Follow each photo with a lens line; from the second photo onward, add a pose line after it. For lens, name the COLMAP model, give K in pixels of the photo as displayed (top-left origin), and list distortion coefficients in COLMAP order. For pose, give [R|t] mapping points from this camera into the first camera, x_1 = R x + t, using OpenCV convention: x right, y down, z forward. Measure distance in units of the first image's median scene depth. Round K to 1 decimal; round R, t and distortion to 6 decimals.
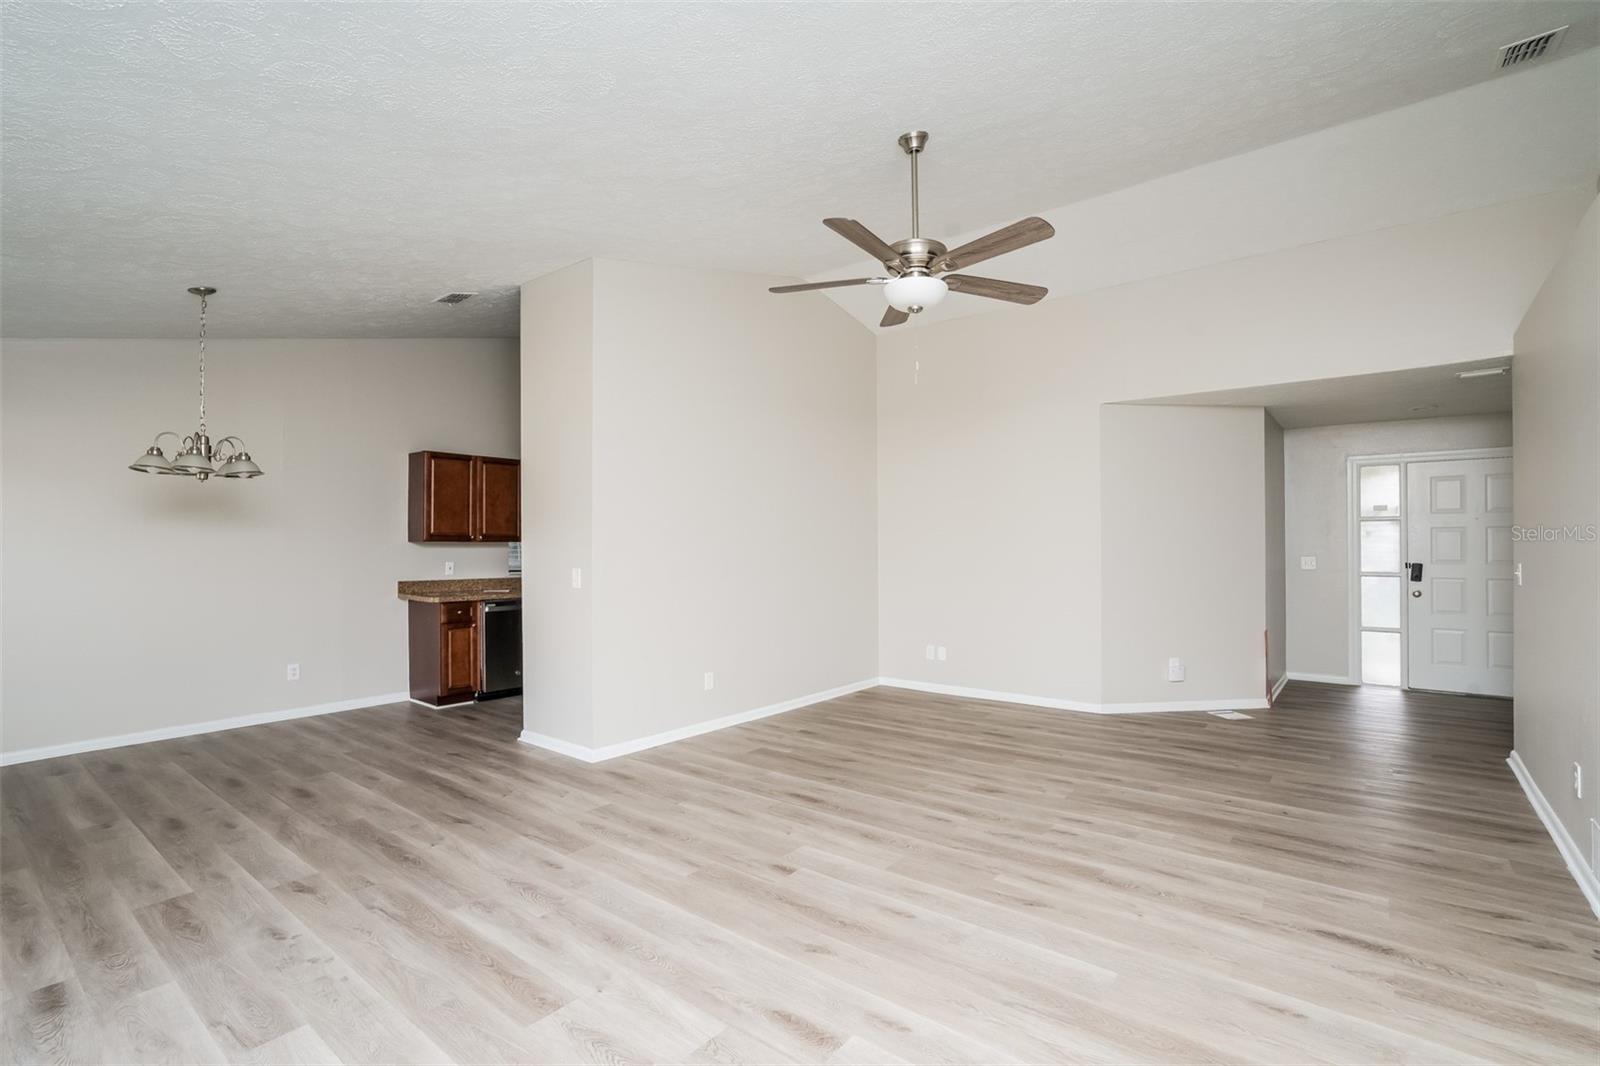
lens RADIAL K [[737.2, 0, 788.8], [0, 737.2, 535.5], [0, 0, 1]] dist [-0.023821, 0.000311]
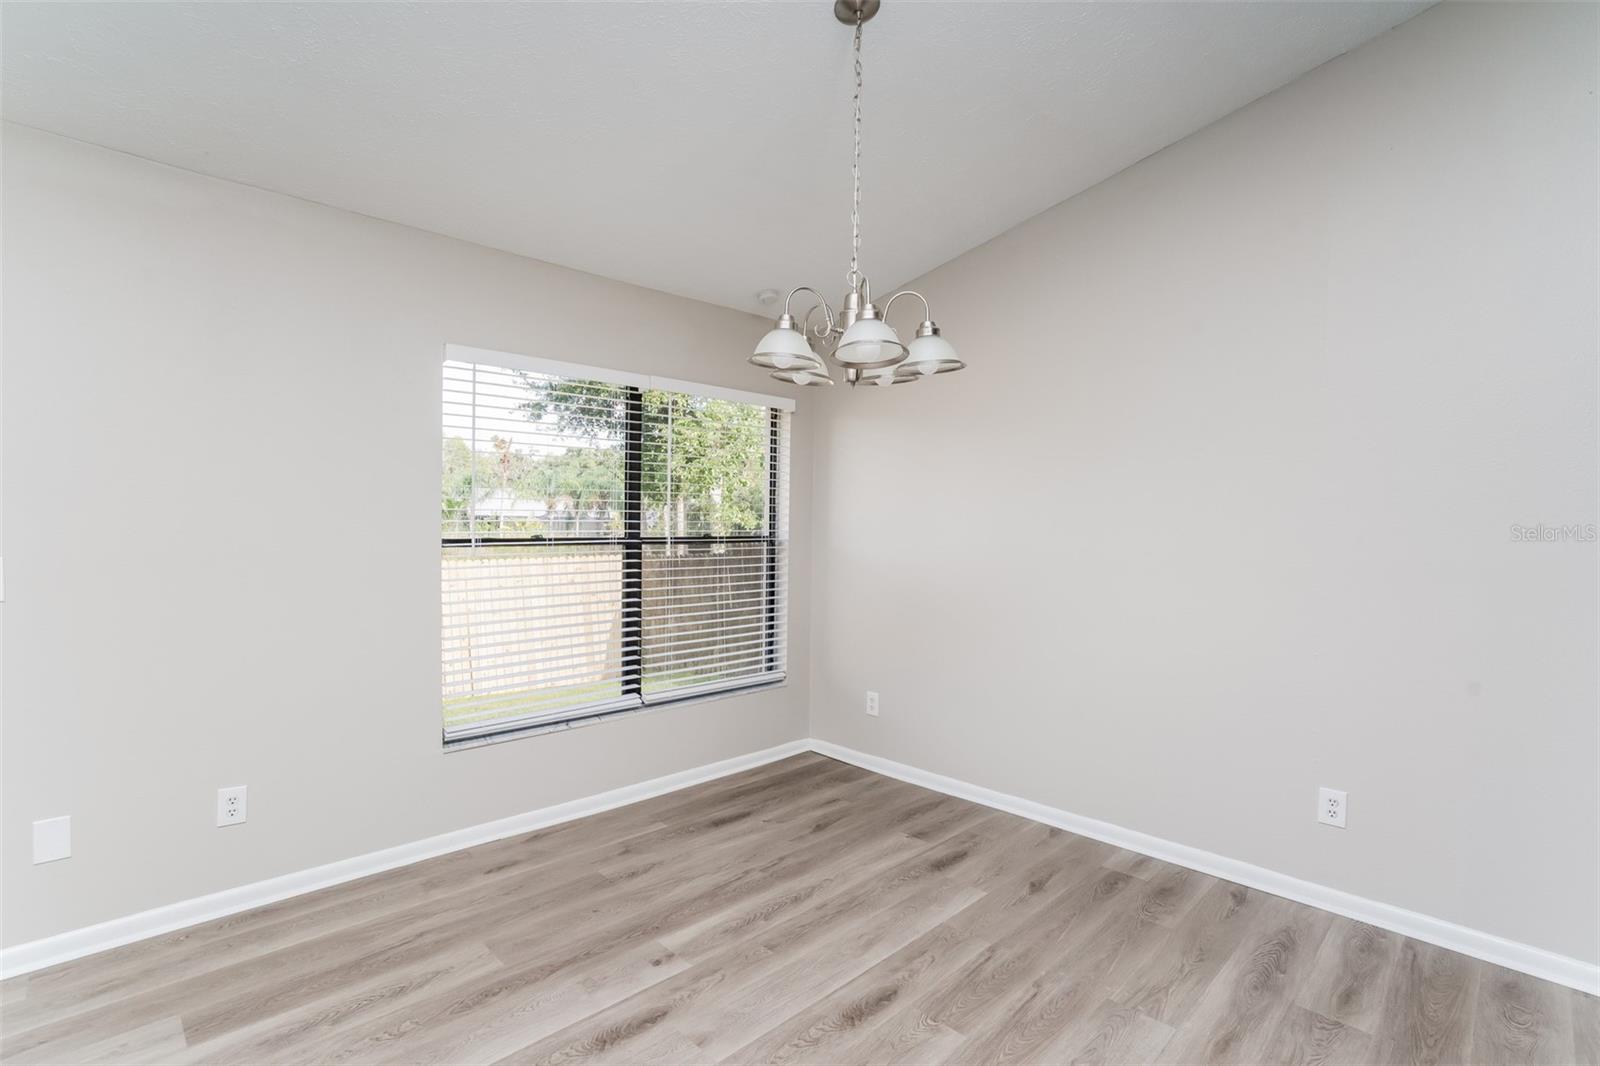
lens RADIAL K [[737.2, 0, 788.8], [0, 737.2, 535.5], [0, 0, 1]] dist [-0.023821, 0.000311]
pose [[-0.125407, 0.012664, -0.992024, -0.284000], [0.006637, 0.999907, 0.011926, 0.019073], [0.992083, -0.005089, -0.125480, 1.038528]]
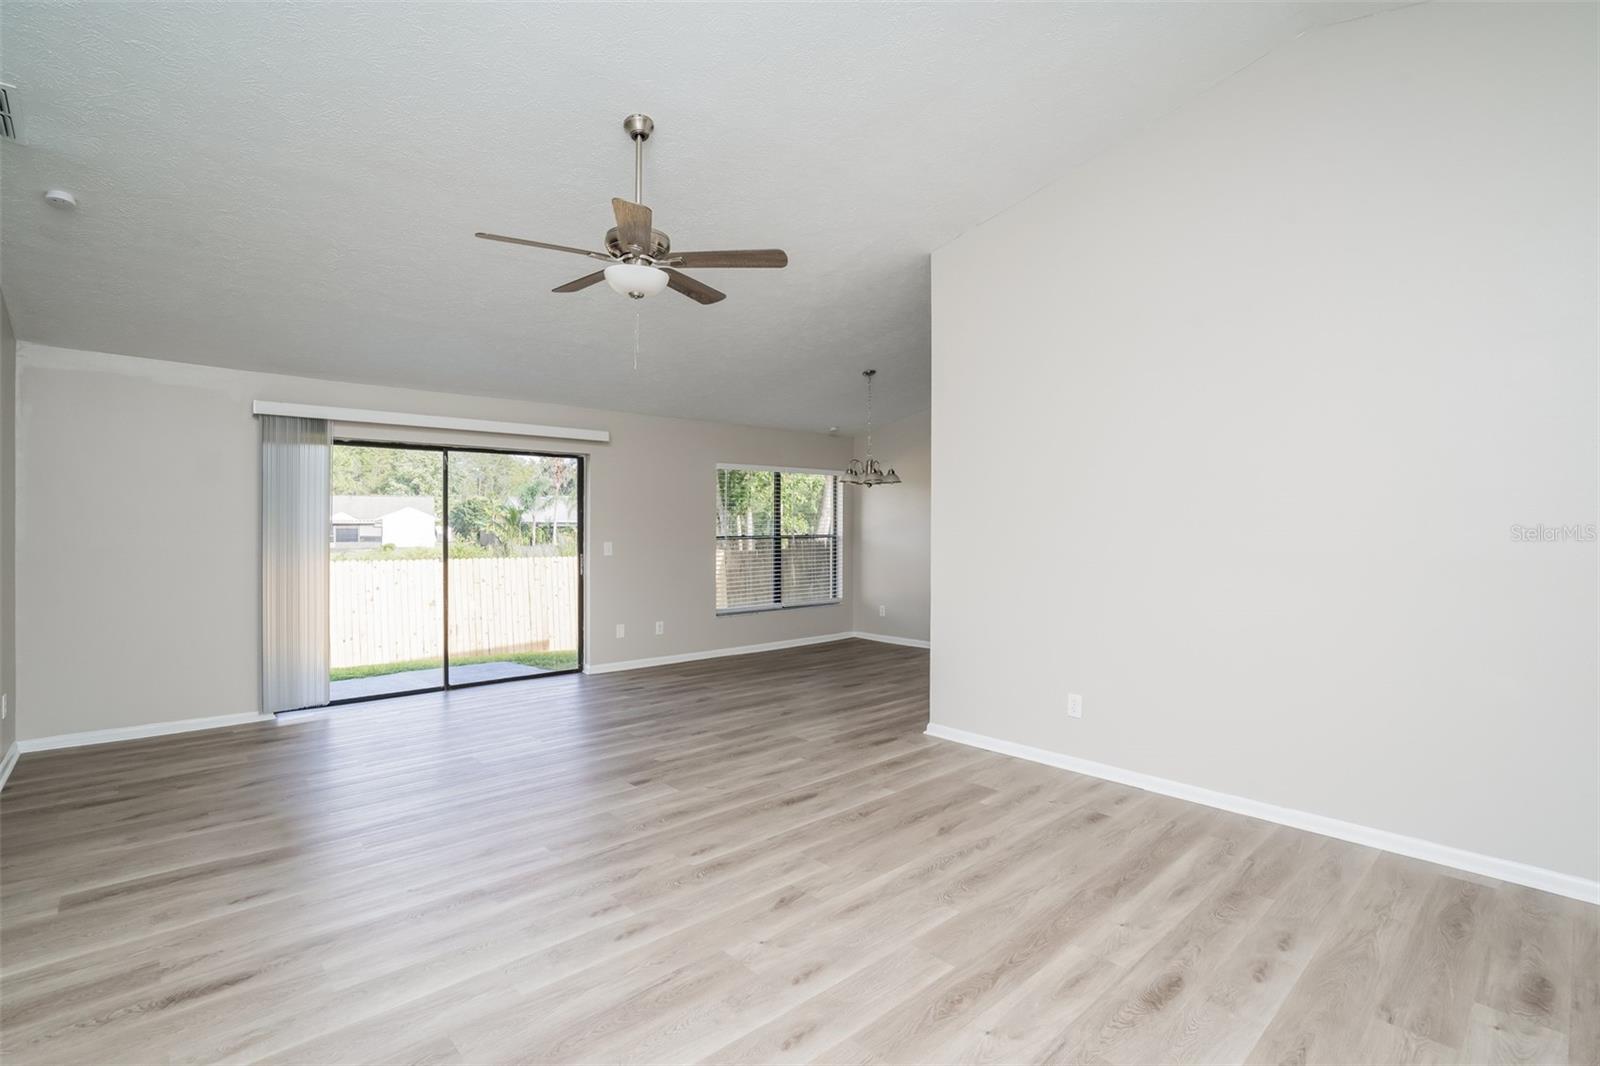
lens RADIAL K [[737.2, 0, 788.8], [0, 737.2, 535.5], [0, 0, 1]] dist [-0.023821, 0.000311]
pose [[-0.153504, 0.011370, -0.988083, 0.908705], [0.016511, 0.999824, 0.008940, 0.012059], [0.988010, -0.014941, -0.153664, 1.090982]]
